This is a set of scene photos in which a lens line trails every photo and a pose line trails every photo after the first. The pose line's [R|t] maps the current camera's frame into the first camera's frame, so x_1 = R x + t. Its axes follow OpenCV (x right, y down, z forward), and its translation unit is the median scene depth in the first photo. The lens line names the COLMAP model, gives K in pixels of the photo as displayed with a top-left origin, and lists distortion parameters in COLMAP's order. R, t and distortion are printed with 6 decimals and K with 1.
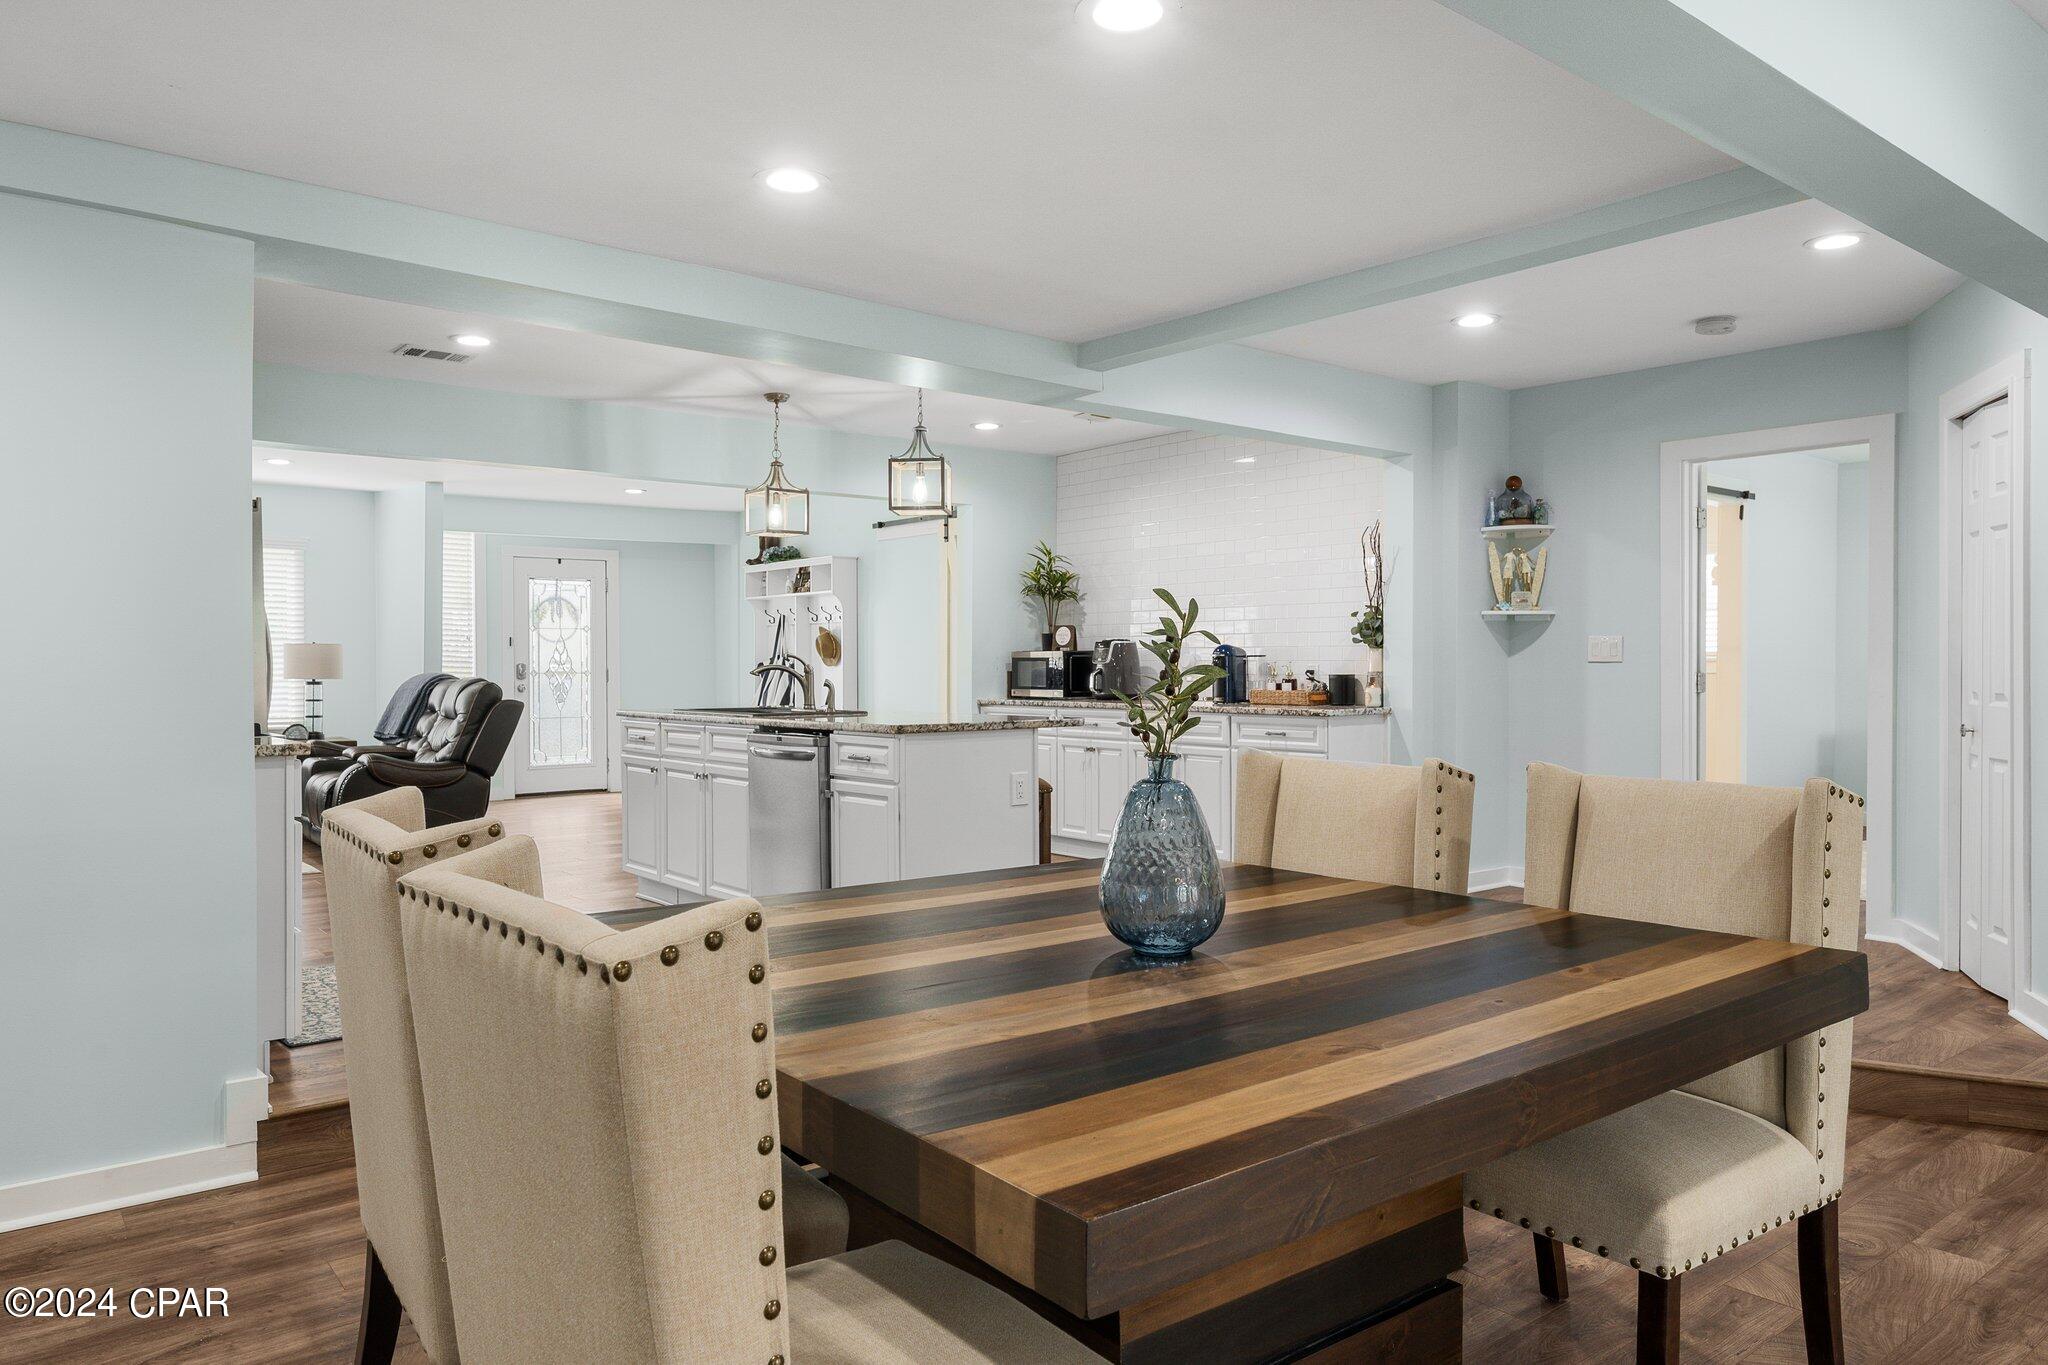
lens RADIAL K [[1390.8, 0, 1011.2], [0, 1390.8, 678.8], [0, 0, 1]] dist [-0.012916, -0.001624]
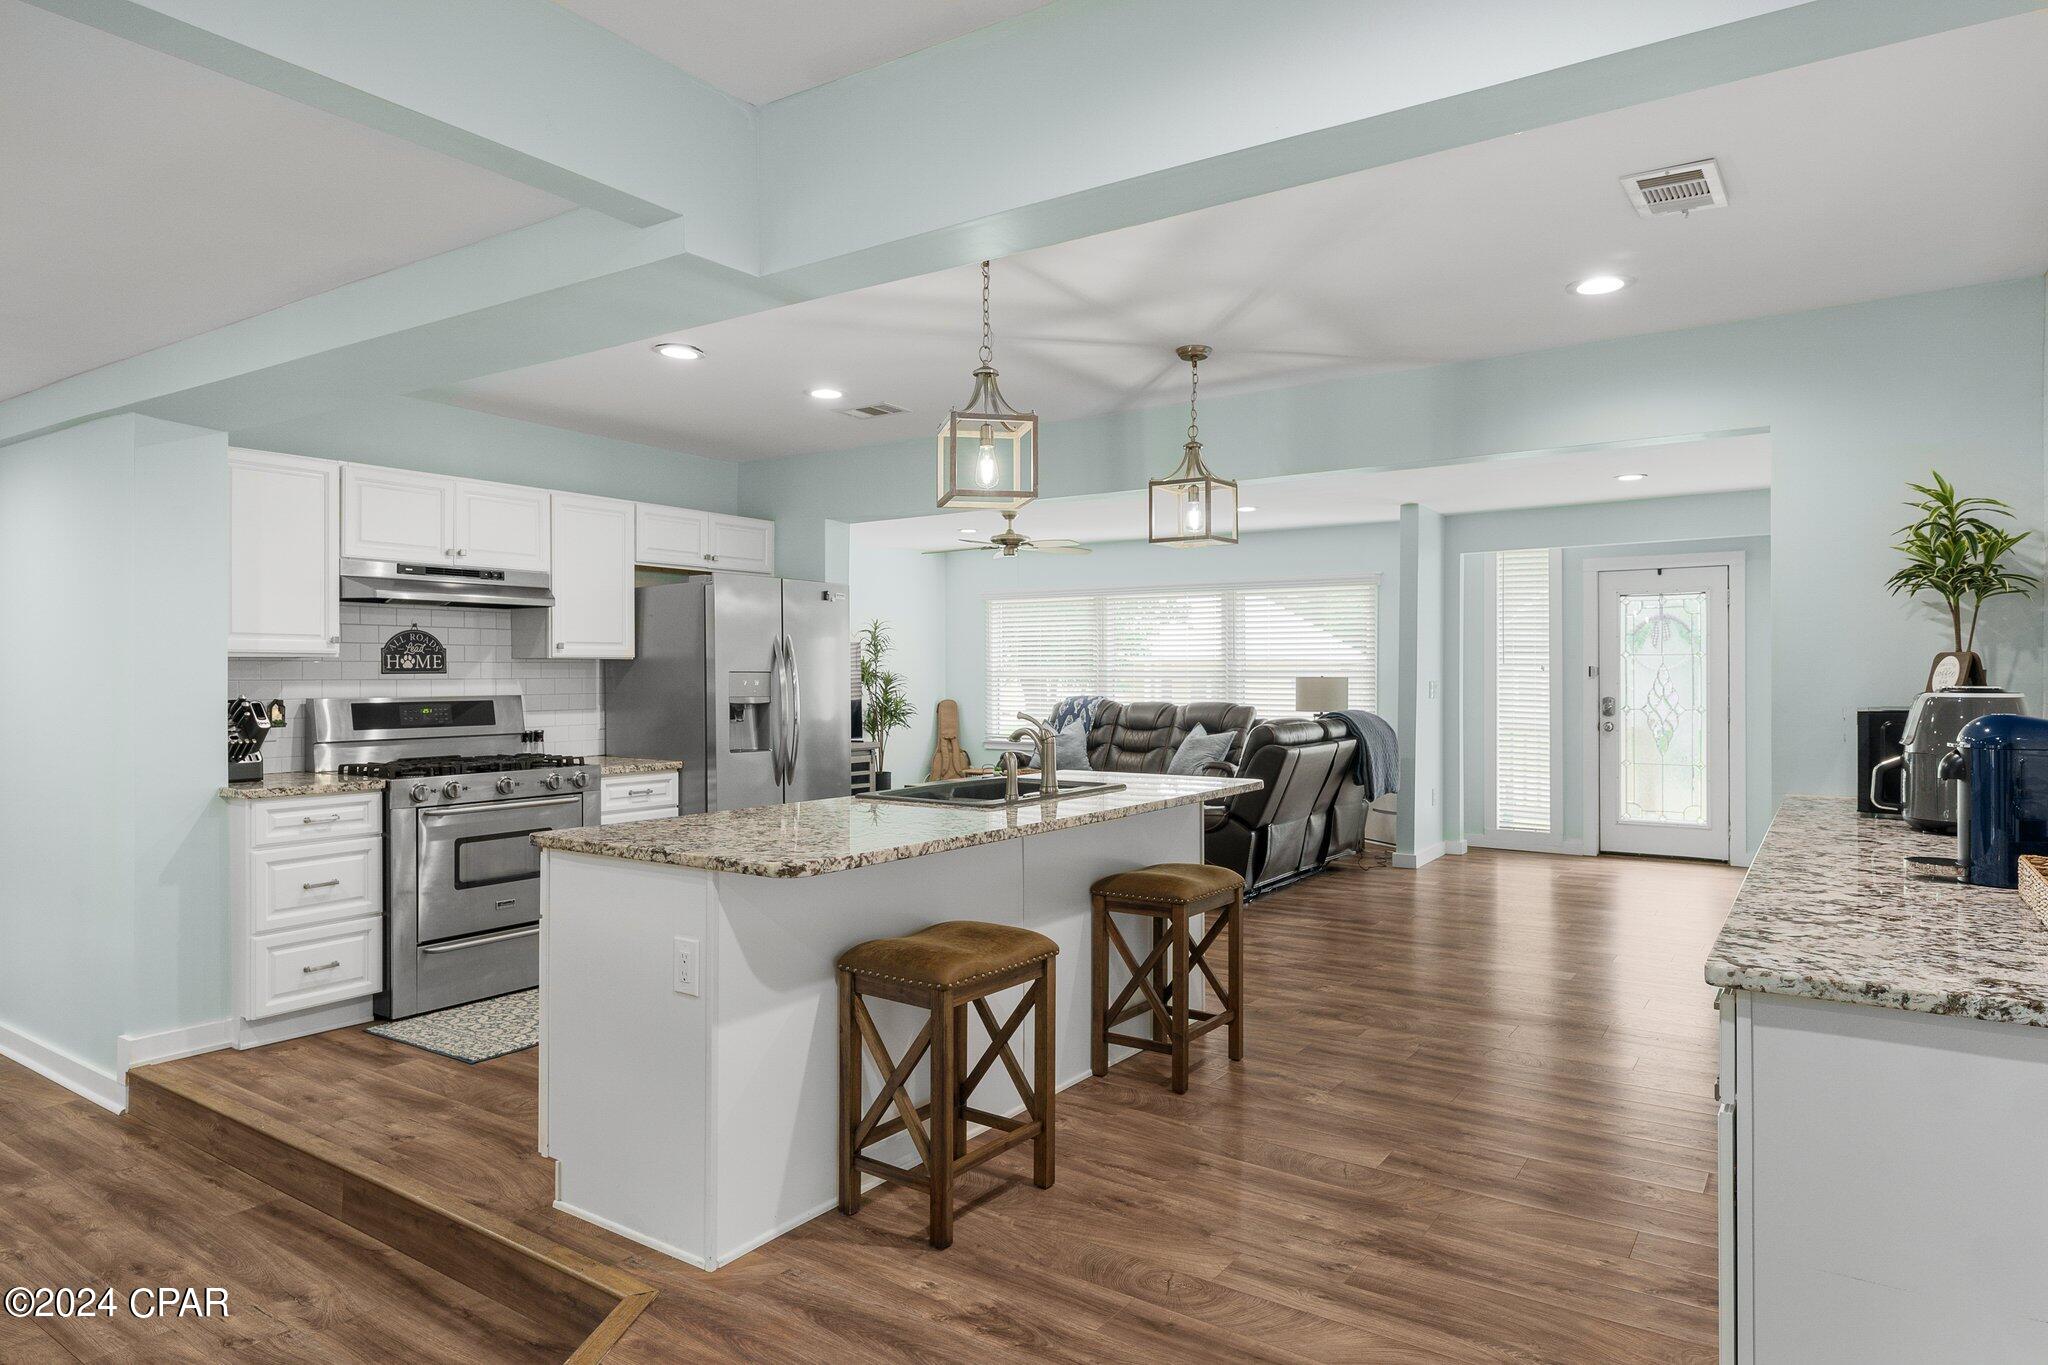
lens RADIAL K [[1187.8, 0, 1009.4], [0, 1187.8, 680.8], [0, 0, 1]] dist [0.003004, 0.003621]
pose [[0.281420, 0.004158, -0.959576, 0.348747], [-0.007026, 0.999973, 0.002272, -0.029336], [0.959559, 0.006102, 0.281442, 0.647326]]
